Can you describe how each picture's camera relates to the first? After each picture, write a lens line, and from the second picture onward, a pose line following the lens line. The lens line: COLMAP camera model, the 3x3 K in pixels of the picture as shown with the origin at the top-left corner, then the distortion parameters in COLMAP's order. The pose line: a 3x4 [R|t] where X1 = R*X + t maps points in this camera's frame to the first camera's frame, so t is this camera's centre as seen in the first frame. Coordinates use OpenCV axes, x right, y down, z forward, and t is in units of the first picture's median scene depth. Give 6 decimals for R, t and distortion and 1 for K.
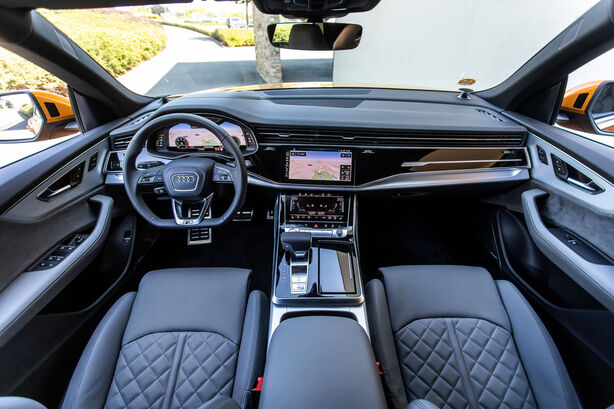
lens RADIAL K [[296.9, 0, 308.7], [0, 296.9, 202.3], [0, 0, 1]] dist [0.002898, -0.001030]
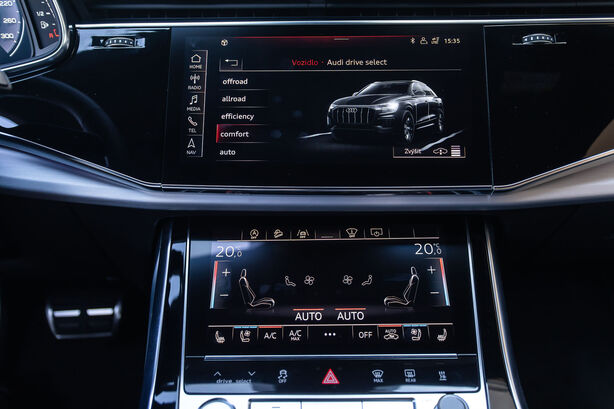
lens RADIAL K [[481.4, 0, 304.5], [0, 481.4, 210.6], [0, 0, 1]] dist [-0.004386, 0.014303]
pose [[0.998835, -0.029579, 0.038115, -0.003132], [0.034565, 0.989884, -0.137607, 0.008809], [-0.033659, 0.138764, 0.989753, 0.635907]]
